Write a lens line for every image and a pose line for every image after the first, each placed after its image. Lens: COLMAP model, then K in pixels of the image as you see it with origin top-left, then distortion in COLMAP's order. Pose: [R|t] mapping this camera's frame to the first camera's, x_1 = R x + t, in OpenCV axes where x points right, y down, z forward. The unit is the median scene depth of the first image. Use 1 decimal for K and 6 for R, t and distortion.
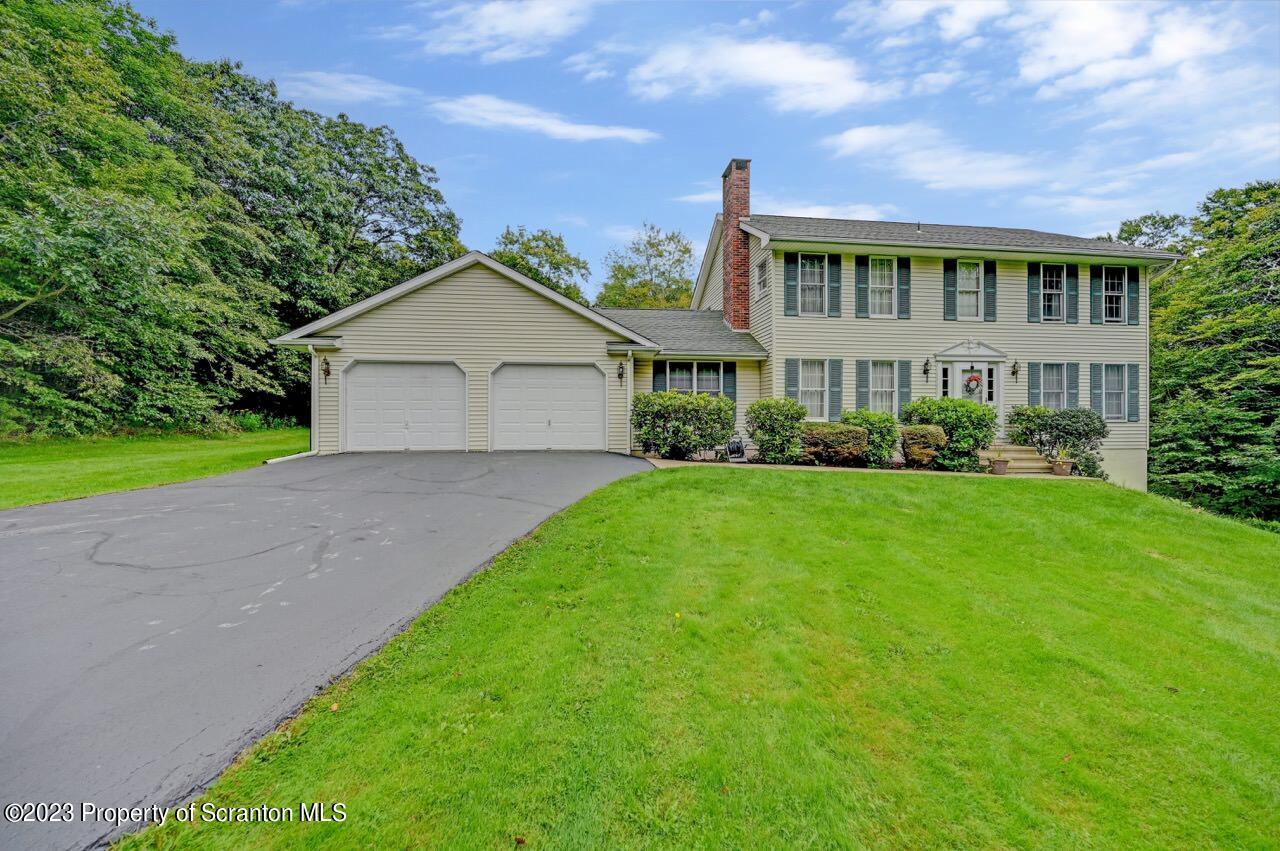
lens RADIAL K [[515.1, 0, 640.0], [0, 515.1, 425.5], [0, 0, 1]] dist [0.001070, 0.000145]
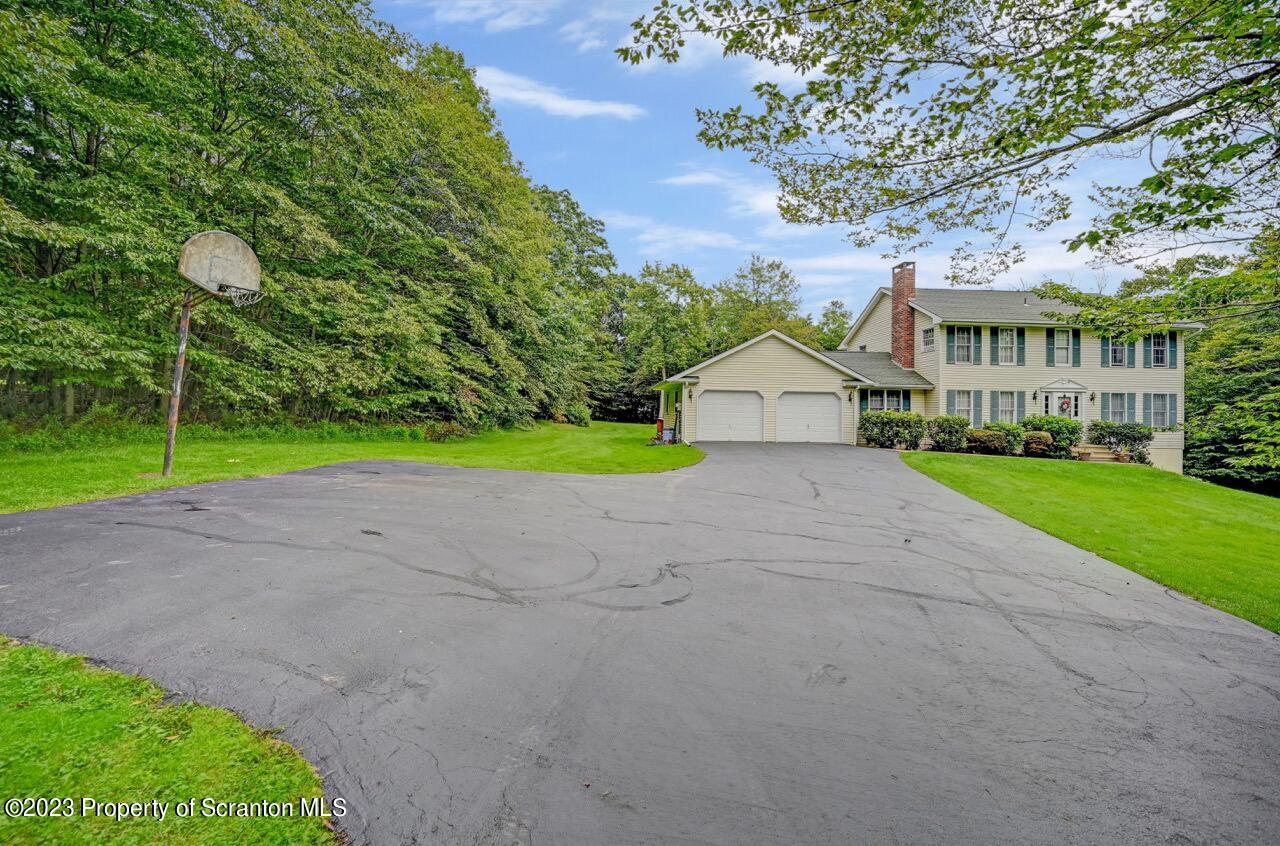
lens RADIAL K [[508.8, 0, 639.0], [0, 508.8, 414.0], [0, 0, 1]] dist [-0.000961, -0.000083]
pose [[0.997103, 0.014519, -0.074665, -0.568645], [-0.015469, 0.999806, -0.012162, -0.015878], [0.074474, 0.013282, 0.997135, -0.690179]]
